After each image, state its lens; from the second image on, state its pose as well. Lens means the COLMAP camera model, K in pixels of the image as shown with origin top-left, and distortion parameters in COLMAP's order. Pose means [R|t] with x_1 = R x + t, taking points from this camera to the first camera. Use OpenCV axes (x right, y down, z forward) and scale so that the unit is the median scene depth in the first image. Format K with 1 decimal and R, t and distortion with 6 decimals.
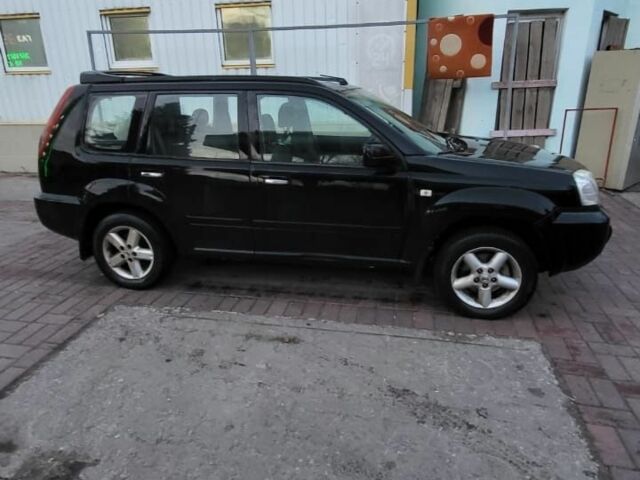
lens RADIAL K [[433.9, 0, 320.0], [0, 433.9, 240.0], [0, 0, 1]] dist [0.007094, 0.003137]
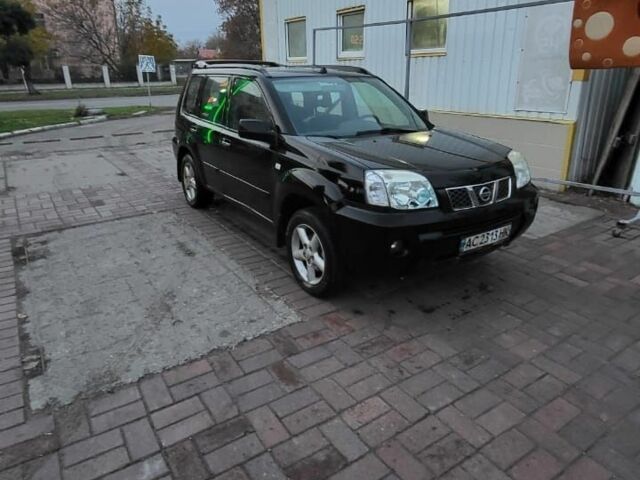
lens RADIAL K [[433.9, 0, 320.0], [0, 433.9, 240.0], [0, 0, 1]] dist [0.007094, 0.003137]
pose [[0.714226, 0.267894, -0.646618, 1.088433], [-0.251445, 0.960385, 0.120152, -0.083875], [0.653190, 0.076773, 0.753292, 0.199042]]
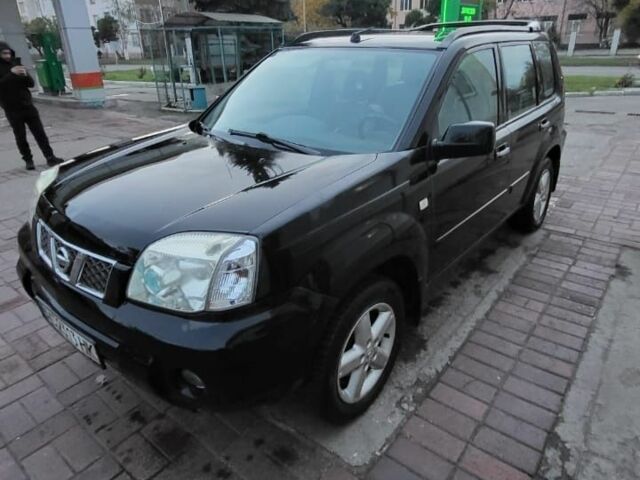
lens RADIAL K [[433.9, 0, 320.0], [0, 433.9, 240.0], [0, 0, 1]] dist [0.007094, 0.003137]
pose [[-0.464584, 0.395782, -0.792160, 0.997609], [-0.273148, 0.786892, 0.553345, -0.635685], [0.842349, 0.473452, -0.257471, 1.610114]]
